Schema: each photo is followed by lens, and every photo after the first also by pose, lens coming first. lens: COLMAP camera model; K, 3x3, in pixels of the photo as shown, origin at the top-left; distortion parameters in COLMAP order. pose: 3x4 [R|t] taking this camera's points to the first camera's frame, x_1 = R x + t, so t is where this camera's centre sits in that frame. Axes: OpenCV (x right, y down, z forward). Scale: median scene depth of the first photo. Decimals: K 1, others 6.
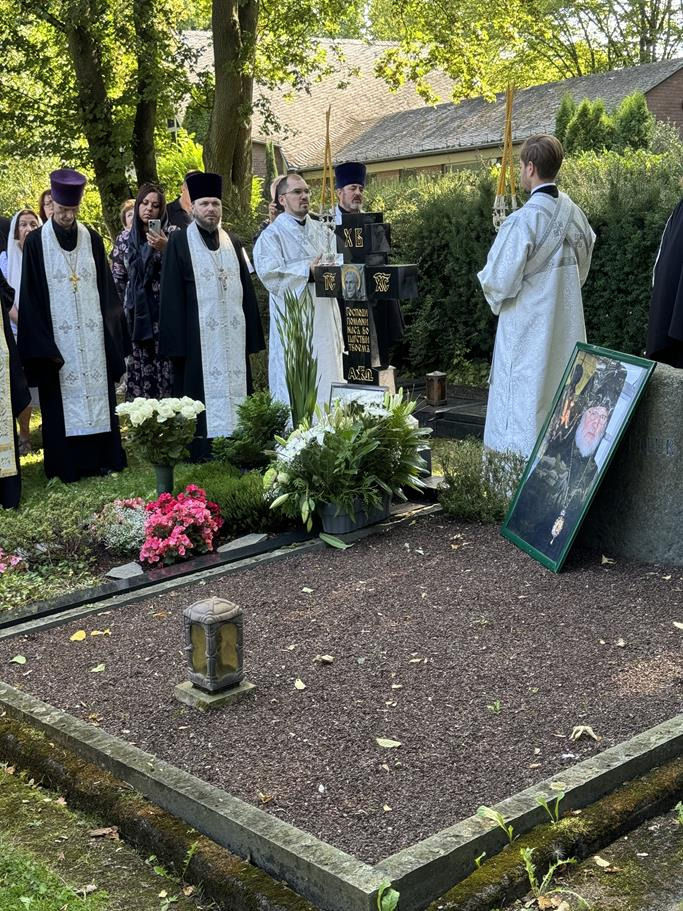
lens RADIAL K [[1296.8, 0, 347.8], [0, 1296.8, 455.6], [0, 0, 1]] dist [0.123816, 0.000000]
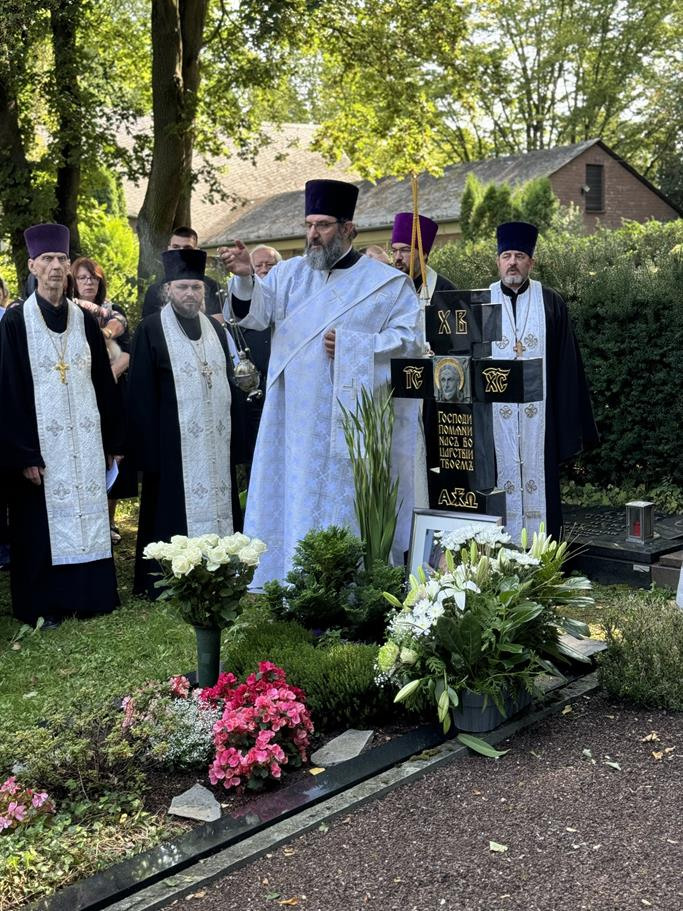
lens RADIAL K [[1296.8, 0, 335.0], [0, 1296.8, 451.1], [0, 0, 1]] dist [0.123816, 0.000000]
pose [[0.995402, -0.001447, 0.095770, -0.136242], [0.007505, 0.997991, -0.062918, -0.043582], [-0.095486, 0.063347, 0.993413, 0.249183]]
